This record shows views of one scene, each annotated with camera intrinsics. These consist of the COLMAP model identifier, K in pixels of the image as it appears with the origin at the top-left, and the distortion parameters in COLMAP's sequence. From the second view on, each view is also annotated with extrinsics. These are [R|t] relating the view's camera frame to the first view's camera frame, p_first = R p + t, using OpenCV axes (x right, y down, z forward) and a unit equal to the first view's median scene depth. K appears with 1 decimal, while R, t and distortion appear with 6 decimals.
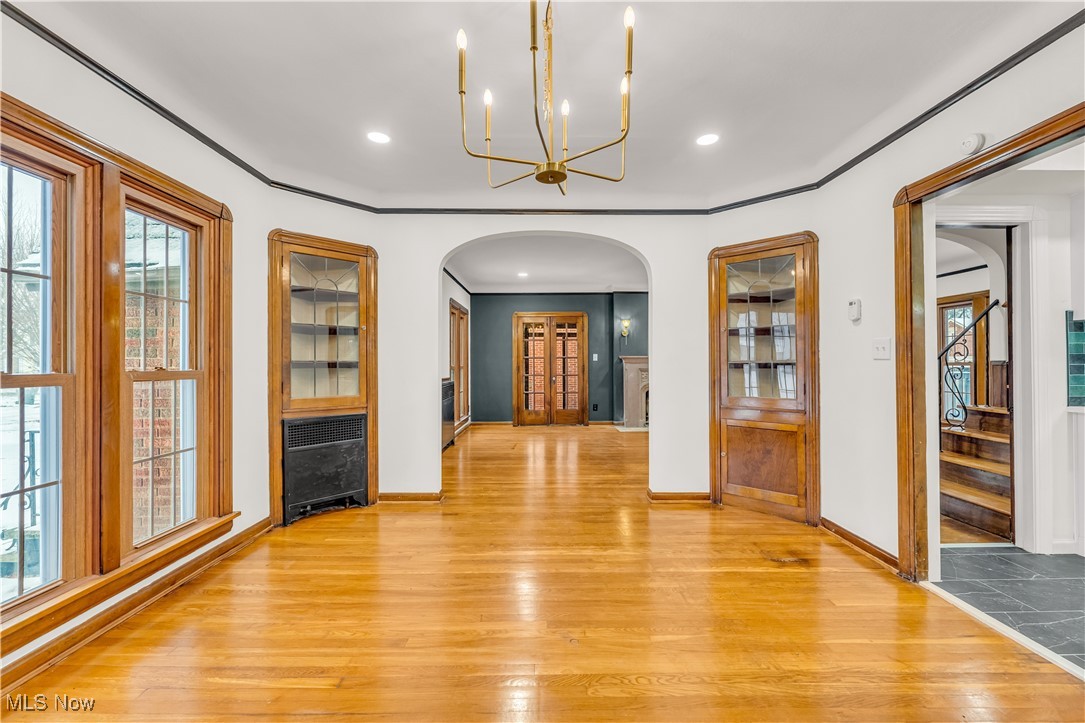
lens RADIAL K [[440.4, 0, 537.9], [0, 440.4, 360.7], [0, 0, 1]] dist [-0.001174, -0.000177]
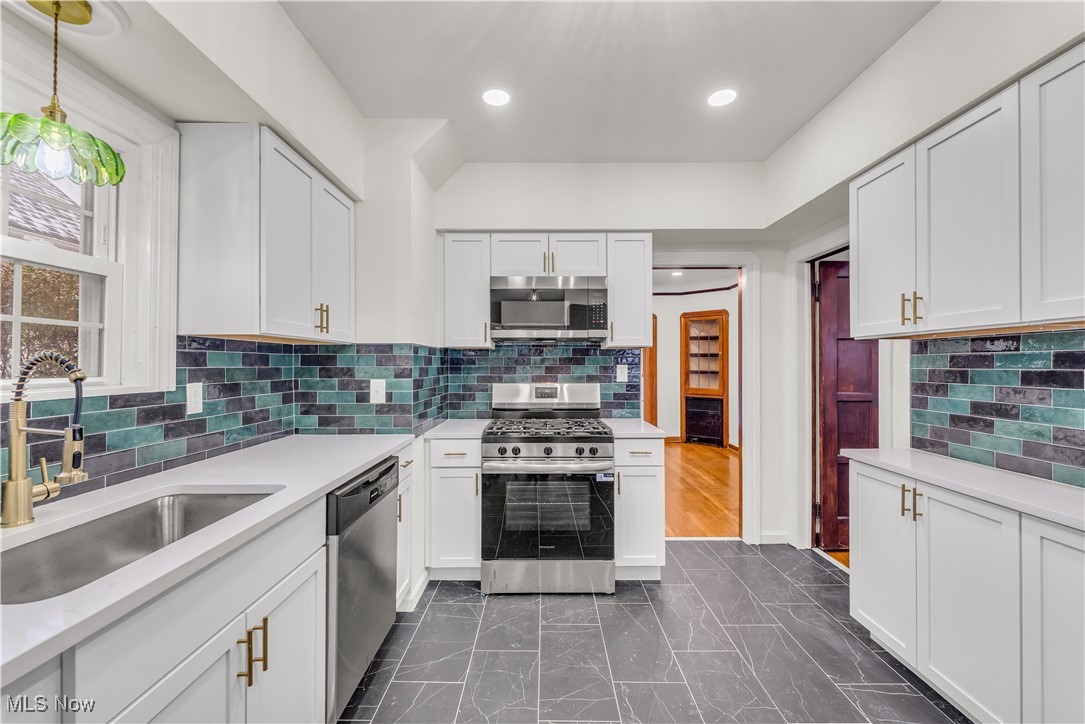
lens RADIAL K [[440.4, 0, 541.7], [0, 440.4, 361.7], [0, 0, 1]] dist [-0.001174, -0.000177]
pose [[-0.023335, -0.008606, -0.999691, 1.695629], [0.006394, 0.999941, -0.008757, -0.028392], [0.999707, -0.006596, -0.023279, 0.310823]]
